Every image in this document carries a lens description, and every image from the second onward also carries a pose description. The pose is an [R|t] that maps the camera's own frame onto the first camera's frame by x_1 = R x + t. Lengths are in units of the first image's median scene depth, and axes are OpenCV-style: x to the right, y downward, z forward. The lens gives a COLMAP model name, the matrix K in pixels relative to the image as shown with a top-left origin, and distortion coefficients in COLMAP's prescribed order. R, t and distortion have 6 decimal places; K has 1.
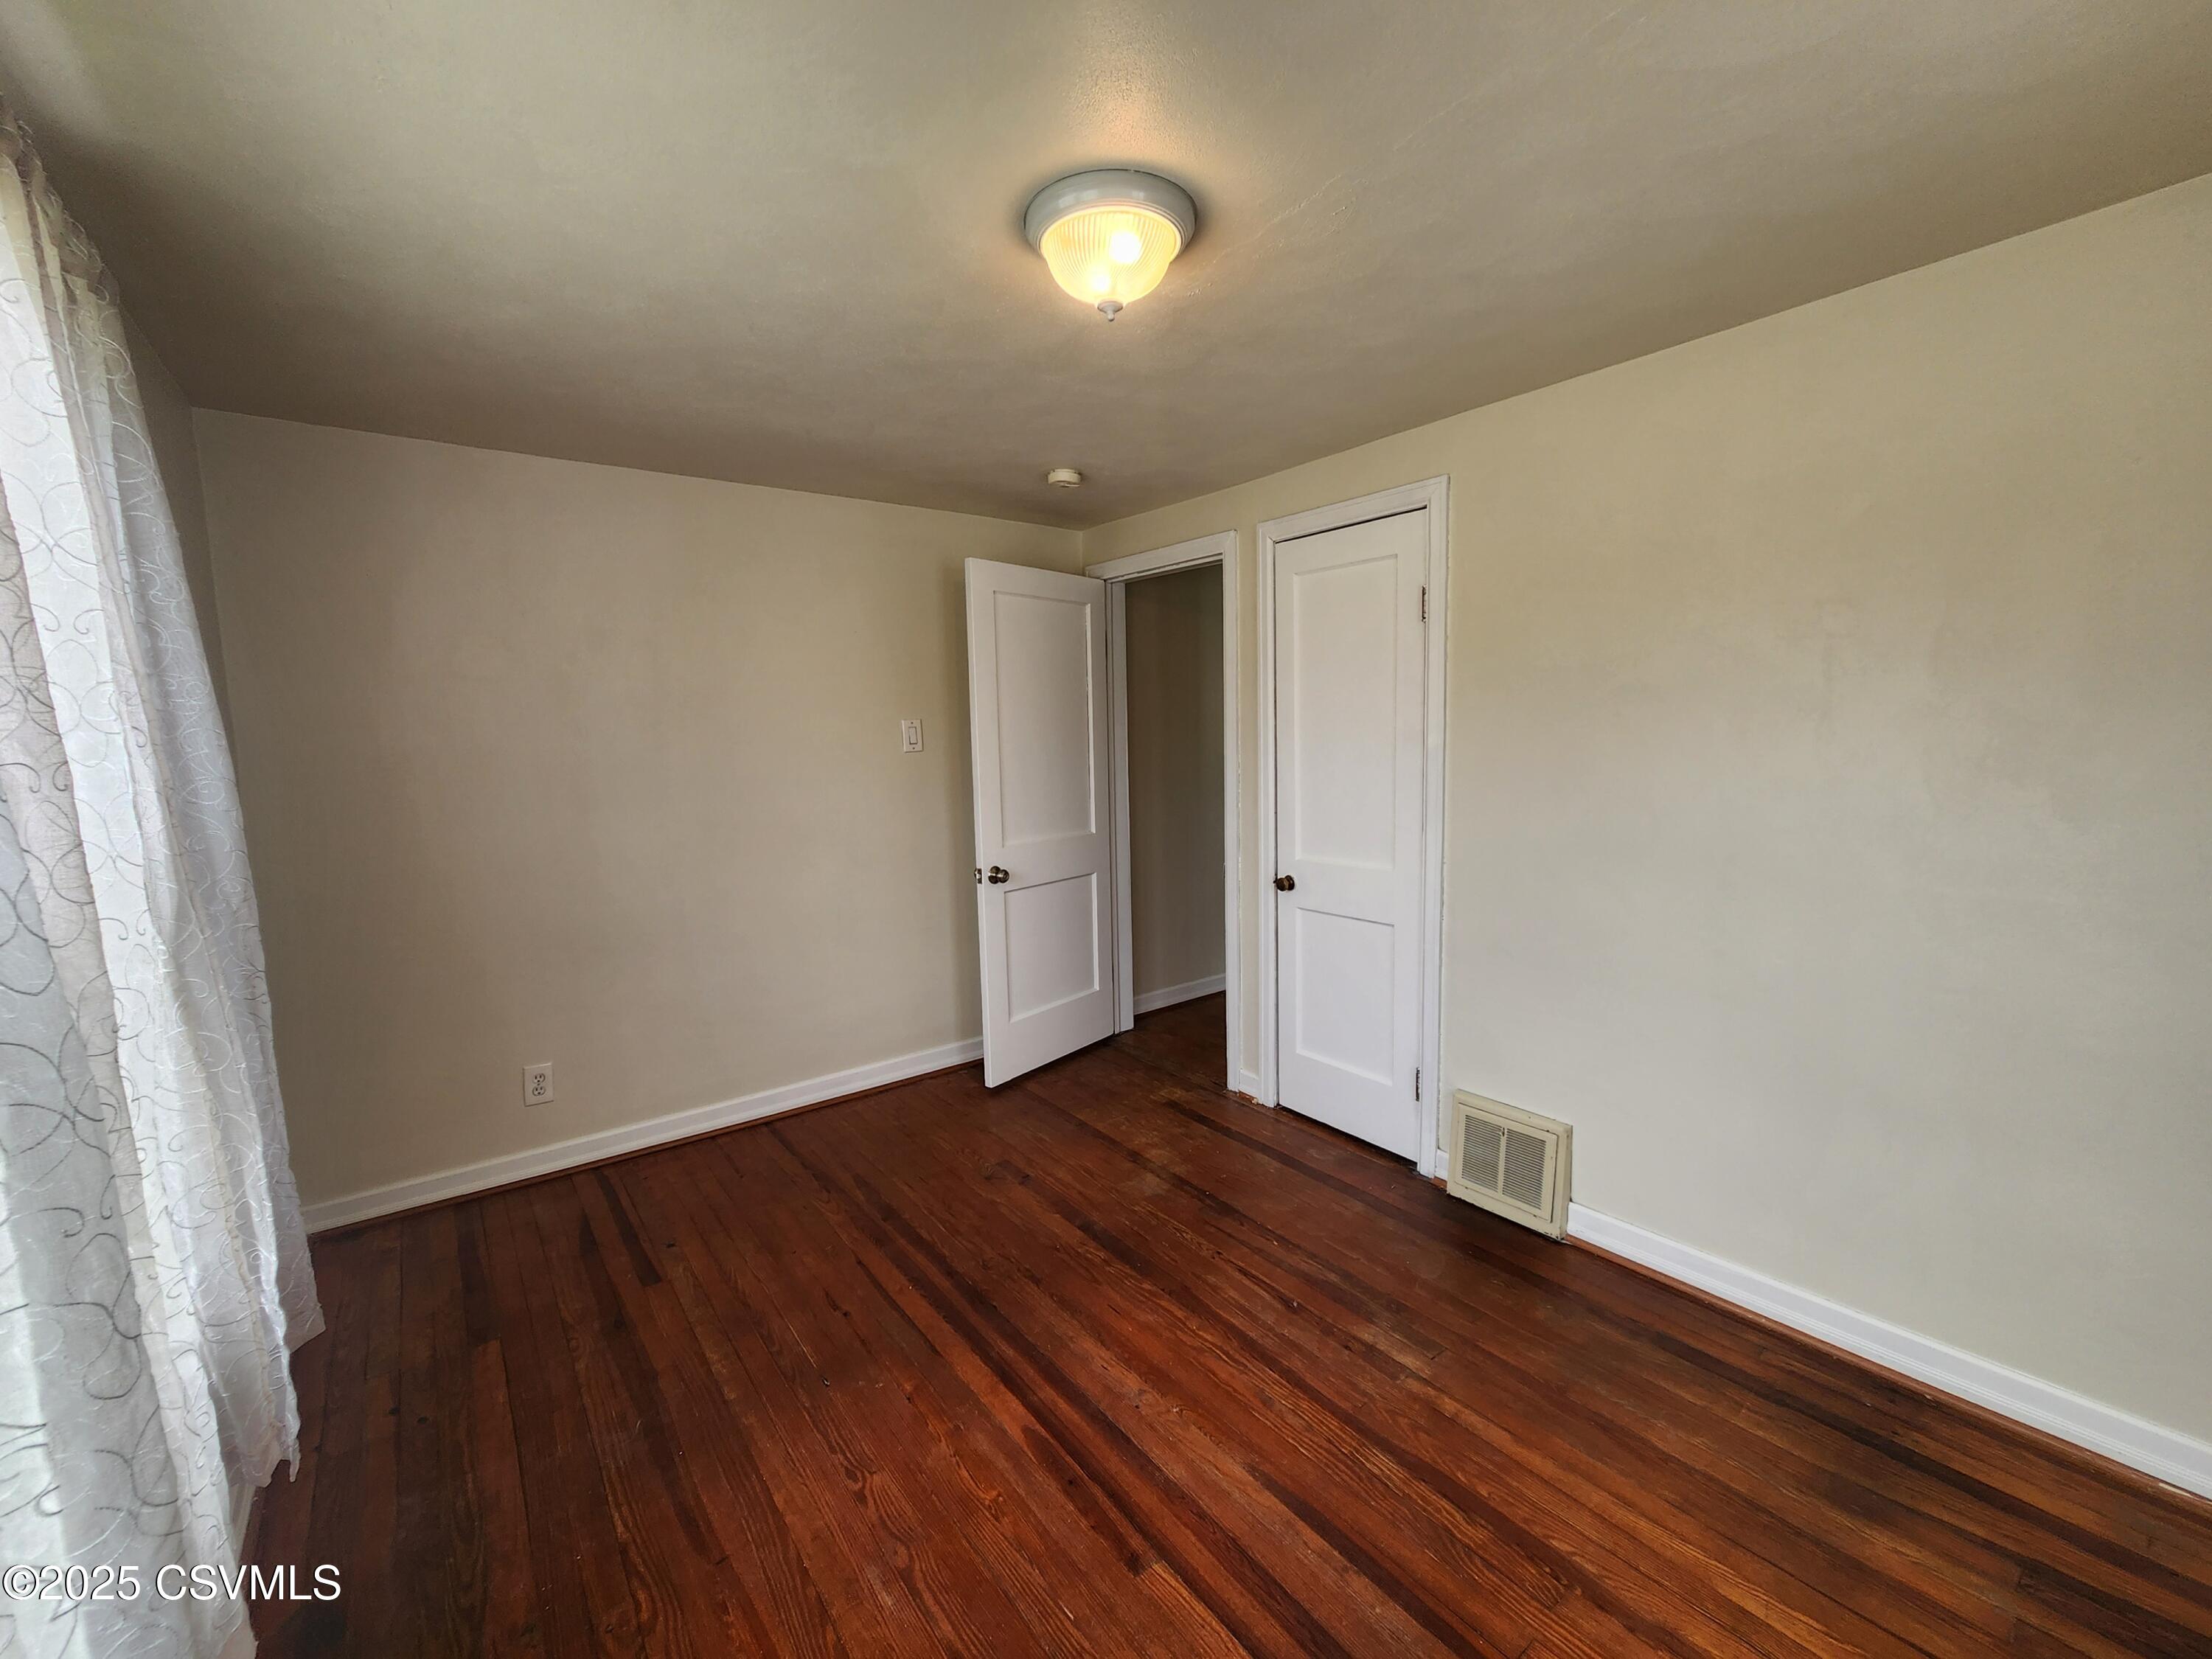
lens RADIAL K [[903.7, 0, 1108.1], [0, 903.7, 826.2], [0, 0, 1]] dist [0.002189, -0.000226]
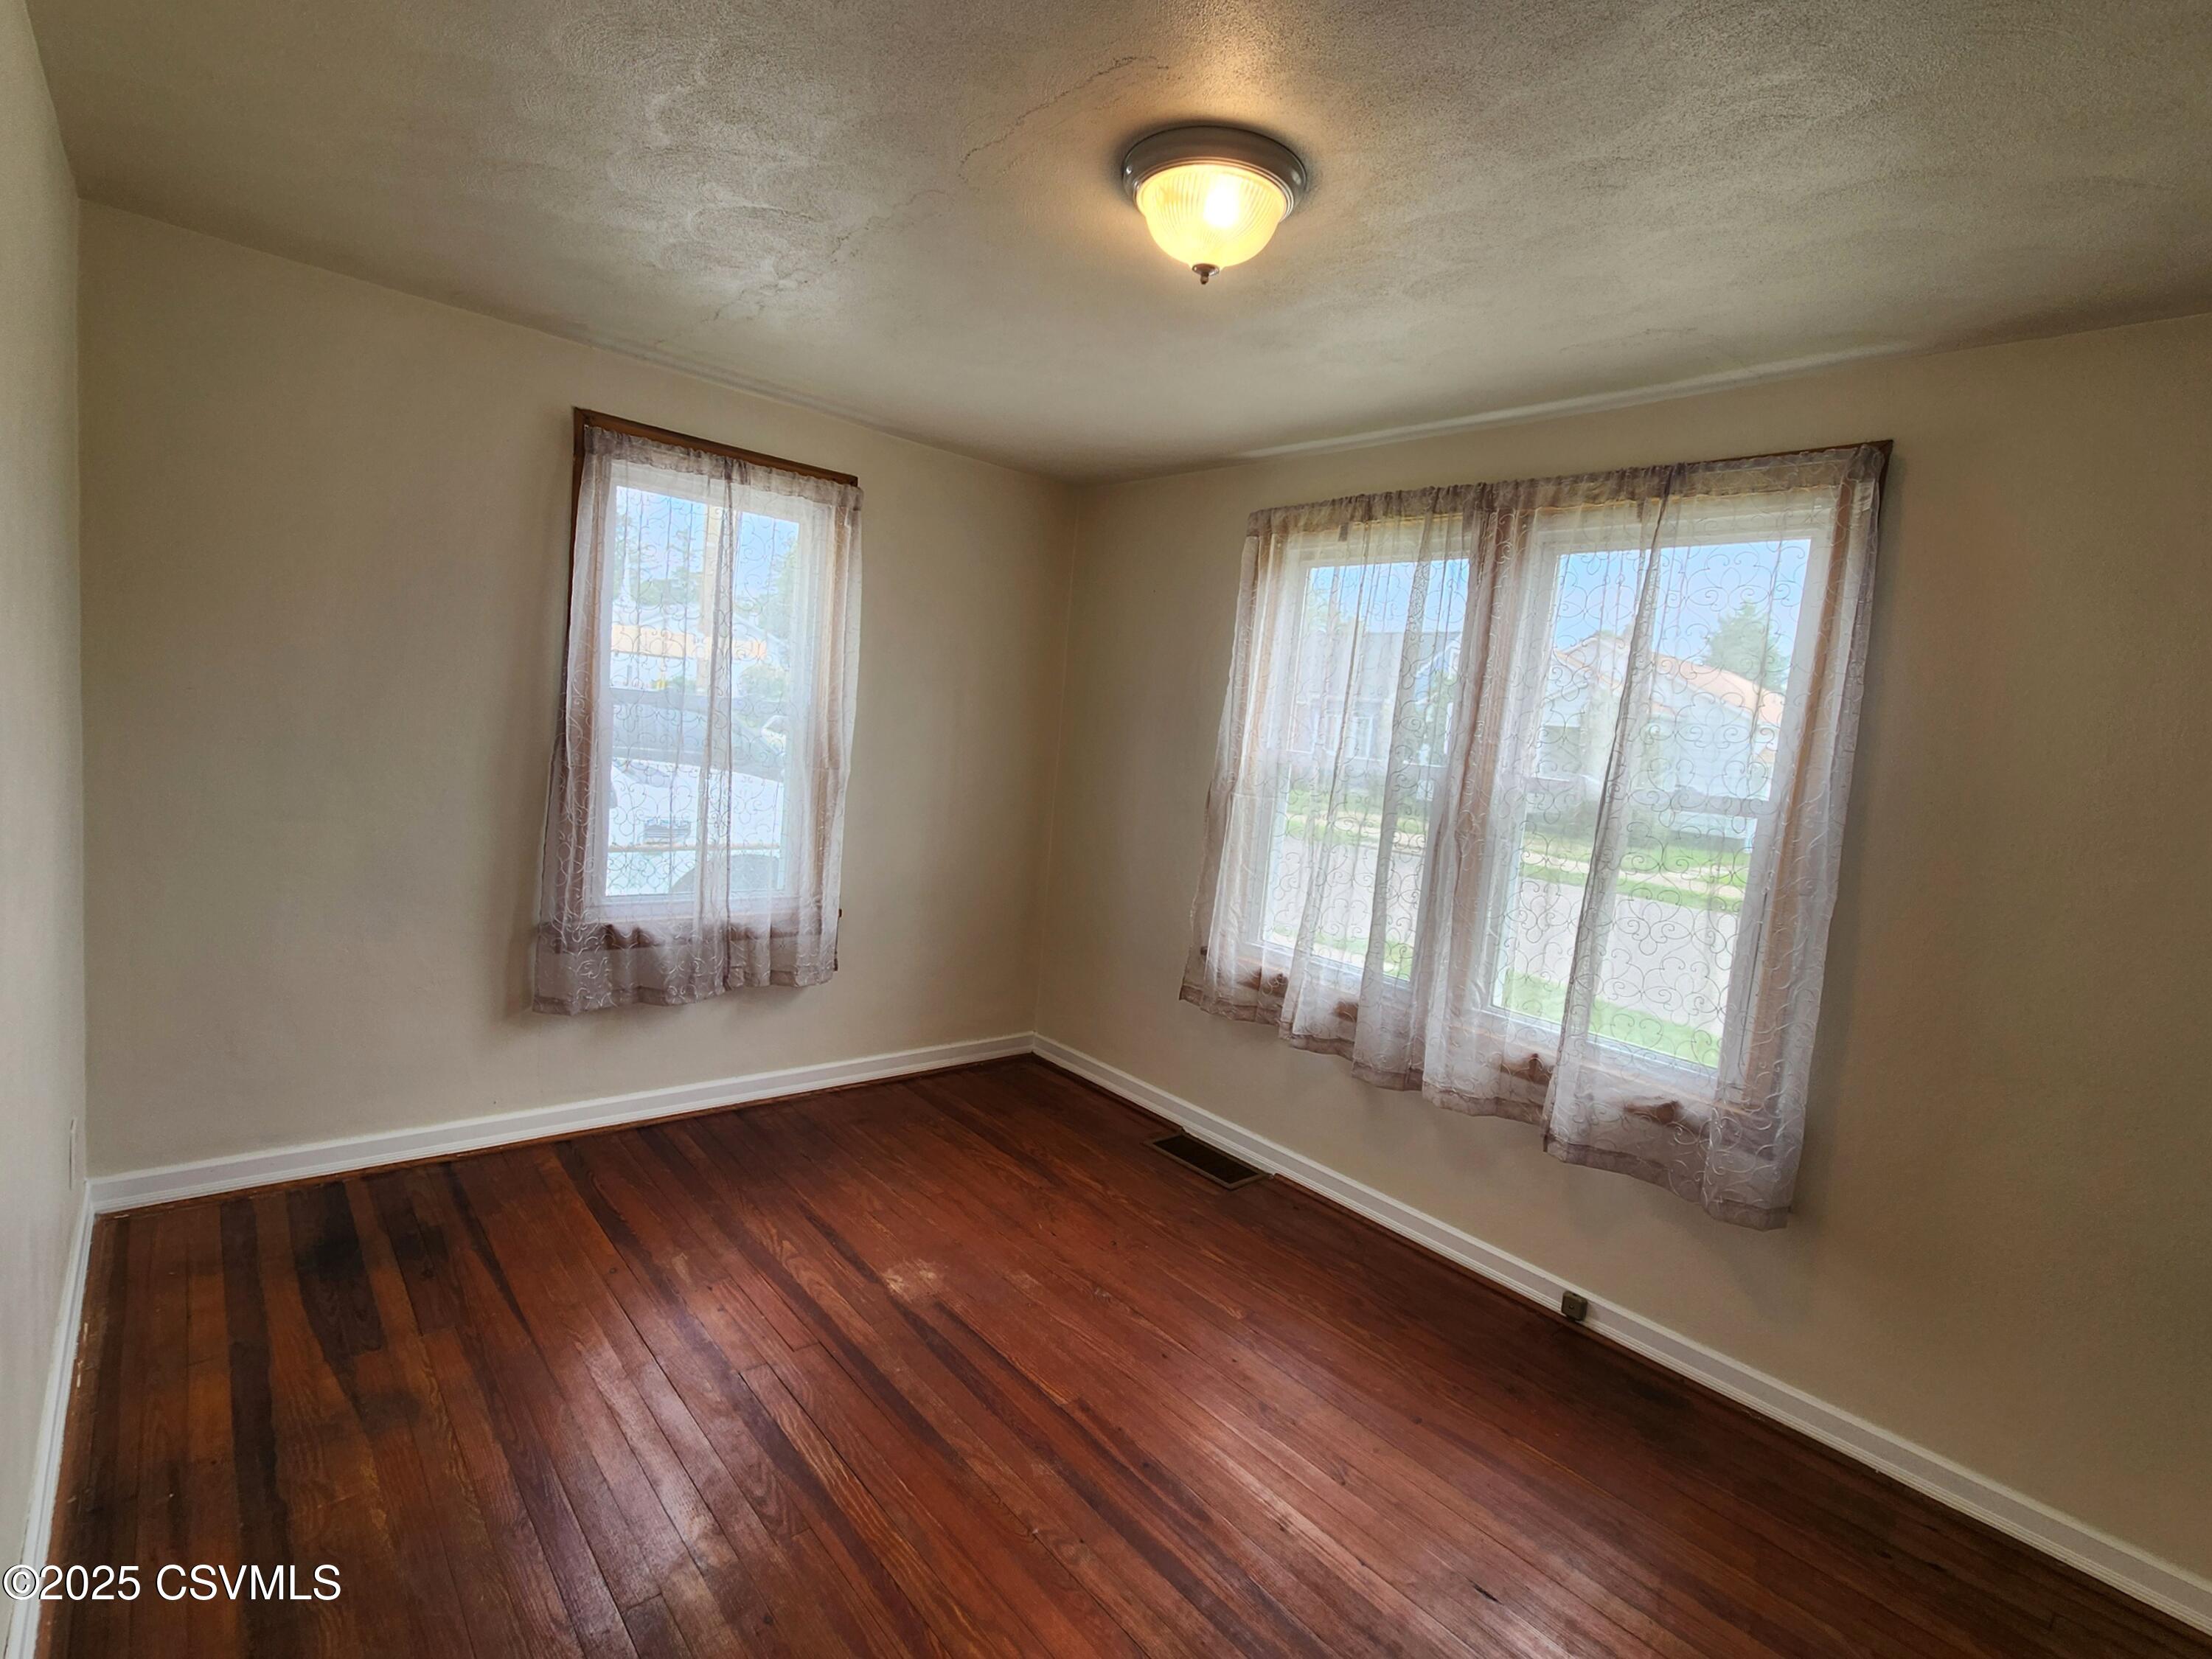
lens RADIAL K [[1054.3, 0, 1106.0], [0, 1054.3, 829.5], [0, 0, 1]] dist [0.000601, -0.000245]
pose [[-0.995482, -0.065100, -0.069125, 0.098141], [-0.078585, 0.973458, 0.214952, -0.163592], [0.053297, 0.219413, -0.974175, 1.492374]]
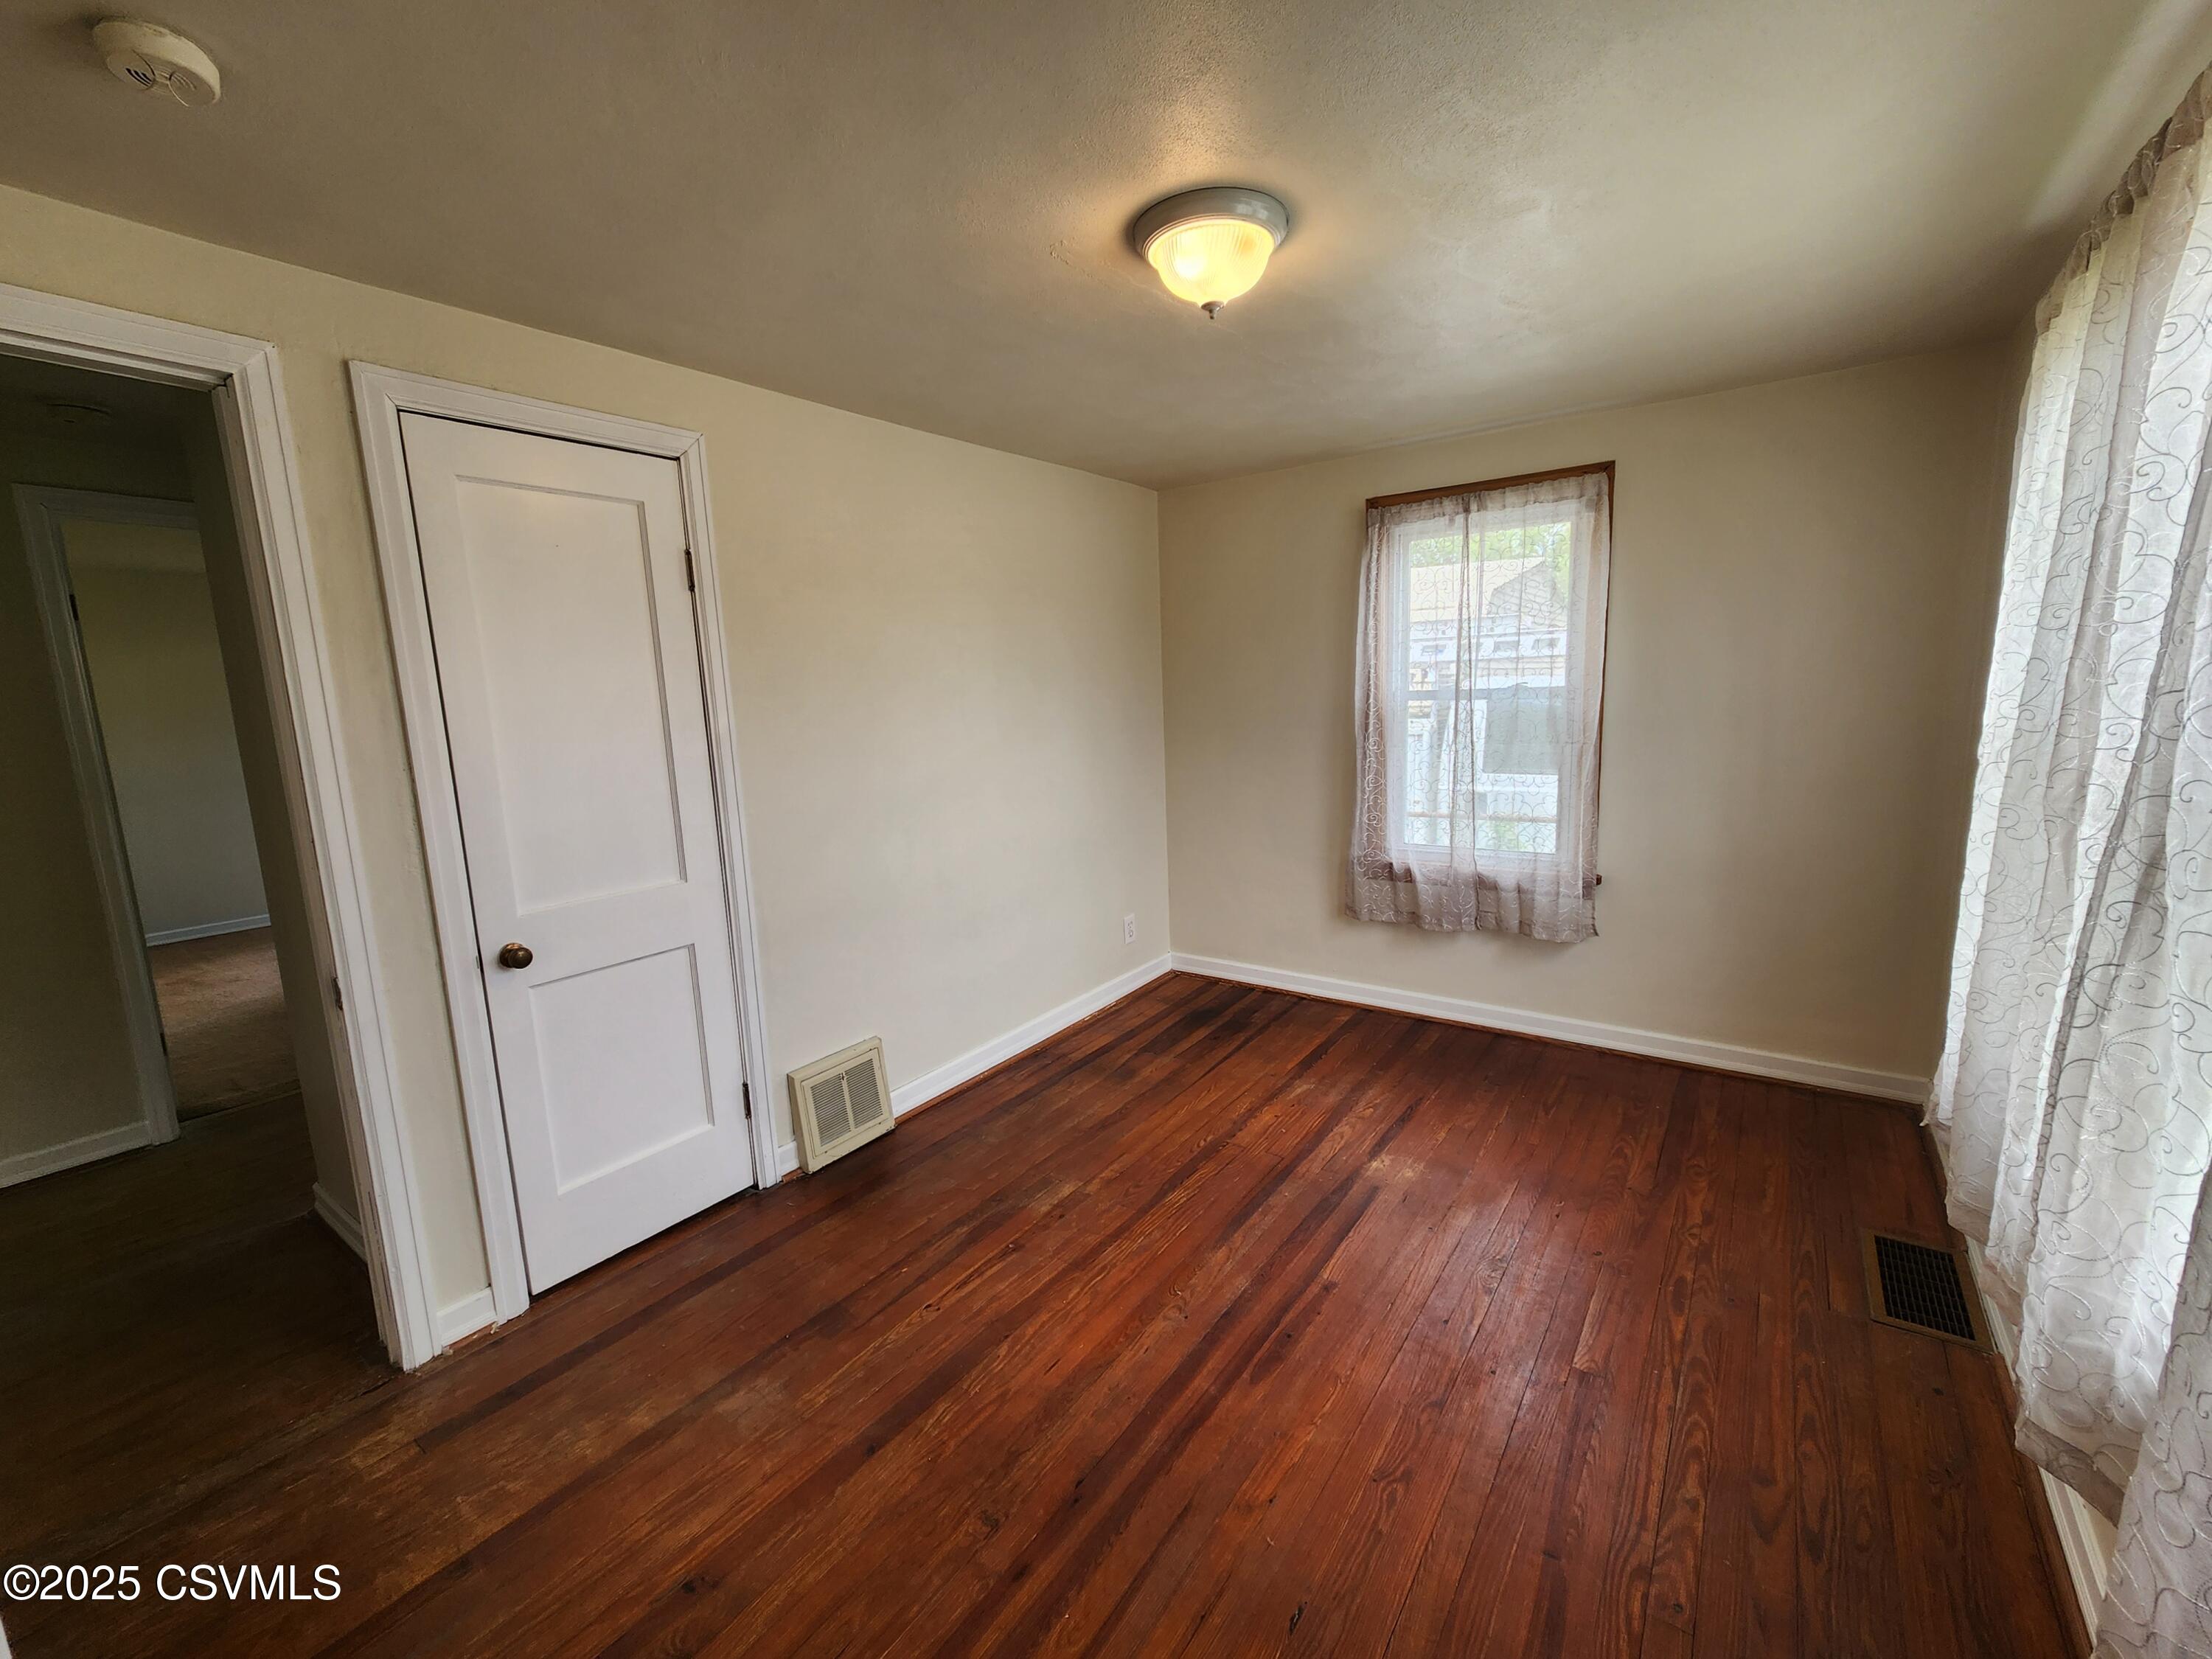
lens RADIAL K [[903.7, 0, 1108.1], [0, 903.7, 826.2], [0, 0, 1]] dist [0.002189, -0.000226]
pose [[-0.283900, -0.115160, 0.951913, -0.751858], [0.146247, 0.975946, 0.161684, -0.100139], [-0.947635, 0.185116, -0.260230, 1.048978]]
